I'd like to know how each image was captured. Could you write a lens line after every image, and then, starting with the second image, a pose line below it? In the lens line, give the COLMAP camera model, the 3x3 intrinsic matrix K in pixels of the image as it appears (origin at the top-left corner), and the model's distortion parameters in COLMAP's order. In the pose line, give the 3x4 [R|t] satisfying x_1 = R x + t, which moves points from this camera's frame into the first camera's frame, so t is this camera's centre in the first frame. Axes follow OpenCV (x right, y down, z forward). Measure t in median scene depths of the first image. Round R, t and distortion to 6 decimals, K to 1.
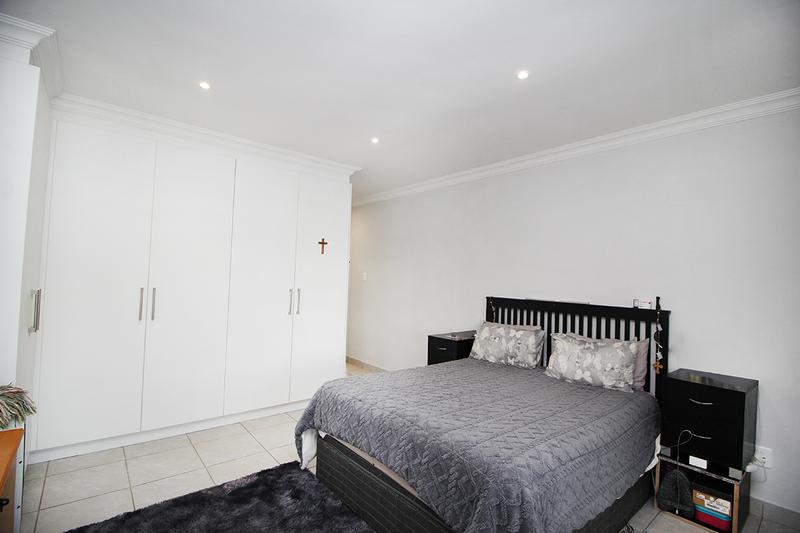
lens RADIAL K [[374.1, 0, 397.0], [0, 374.1, 266.2], [0, 0, 1]] dist [-0.013616, -0.004481]
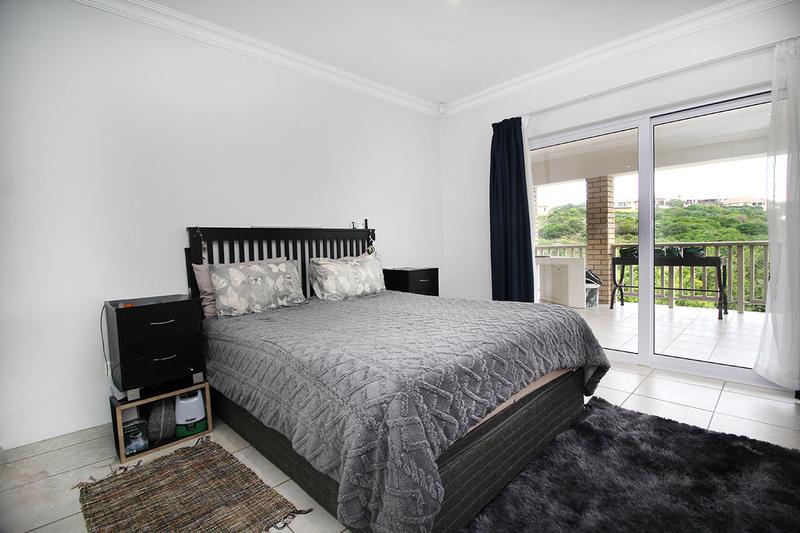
lens RADIAL K [[374.1, 0, 401.0], [0, 374.1, 265.3], [0, 0, 1]] dist [-0.013616, -0.004481]
pose [[-0.082941, -0.090030, 0.992479, -0.500699], [-0.001828, 0.995923, 0.090190, 0.102363], [-0.996553, 0.005667, -0.082767, 0.806812]]
